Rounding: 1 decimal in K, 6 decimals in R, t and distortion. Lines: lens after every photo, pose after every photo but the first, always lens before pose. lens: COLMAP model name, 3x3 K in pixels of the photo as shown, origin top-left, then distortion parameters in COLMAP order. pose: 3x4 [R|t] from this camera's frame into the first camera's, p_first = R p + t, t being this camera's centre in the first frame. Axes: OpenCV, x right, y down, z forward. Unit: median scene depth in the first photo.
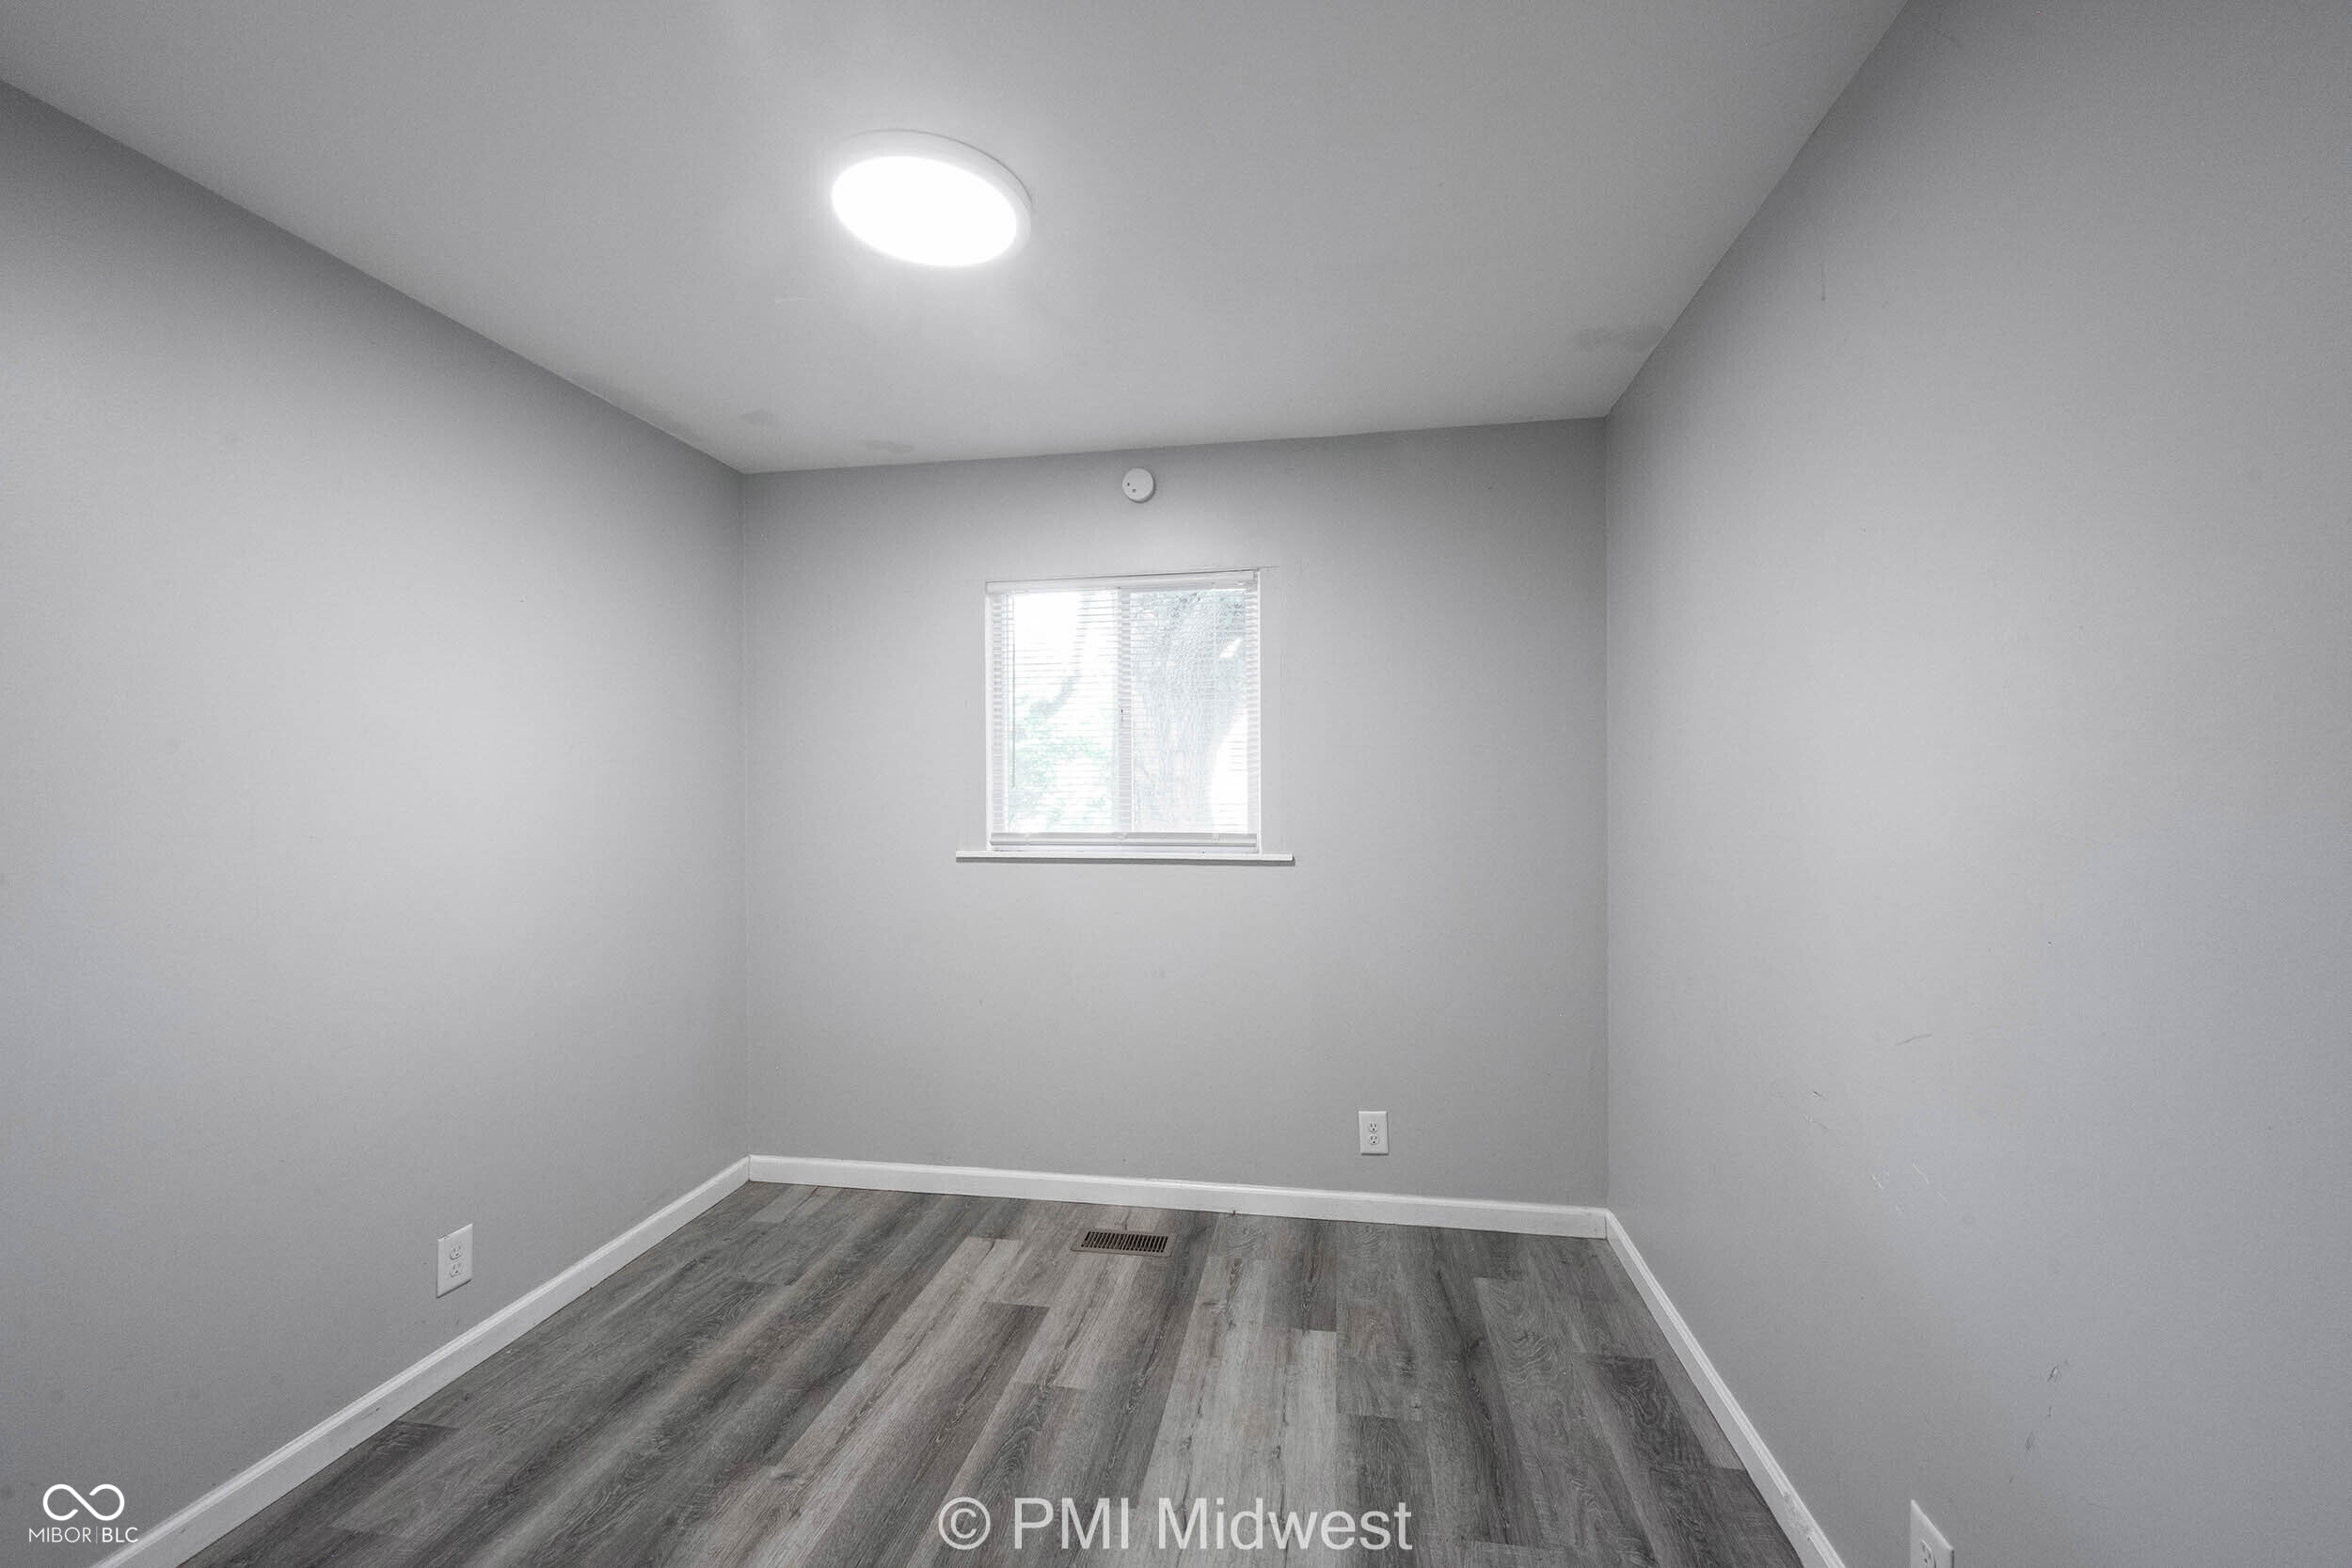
lens RADIAL K [[941.9, 0, 1184.0], [0, 941.9, 777.6], [0, 0, 1]] dist [0.001114, 0.000203]
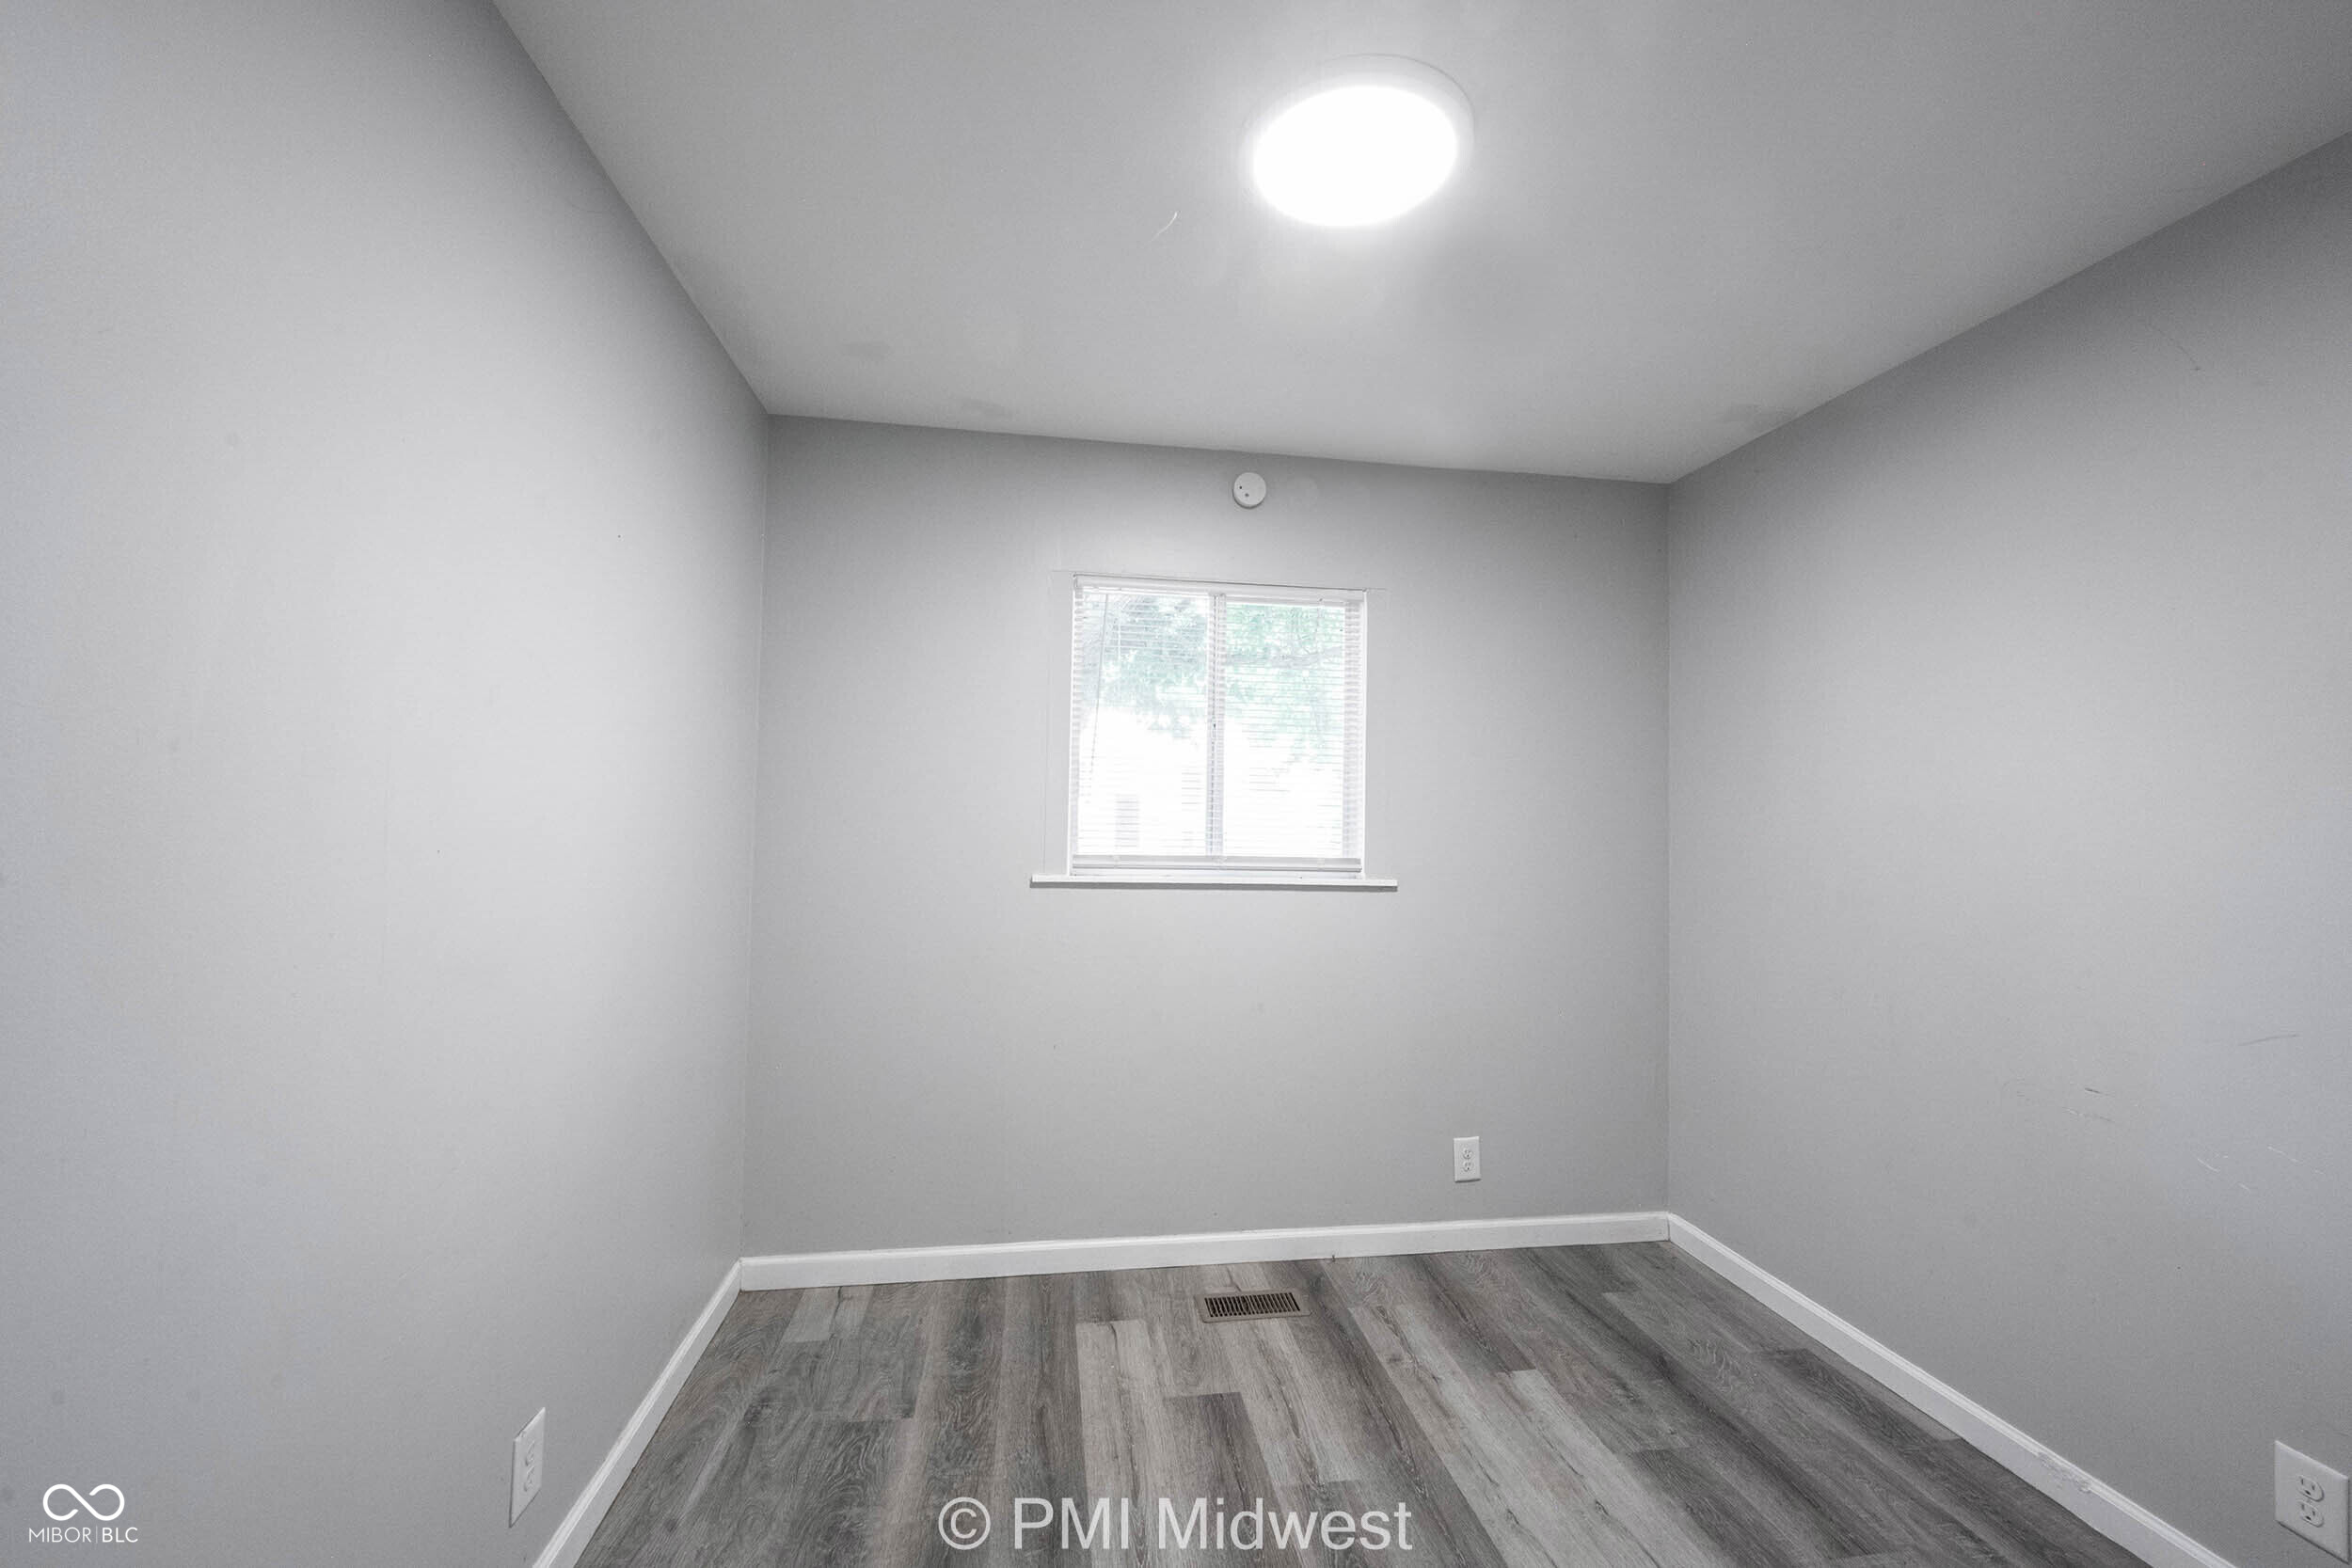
lens RADIAL K [[941.9, 0, 1198.7], [0, 941.9, 767.8], [0, 0, 1]] dist [0.001114, 0.000203]
pose [[0.950396, 0.038017, 0.308712, -0.421027], [-0.027383, 0.998875, -0.038708, 0.009064], [-0.309836, 0.028335, 0.950368, 0.134054]]
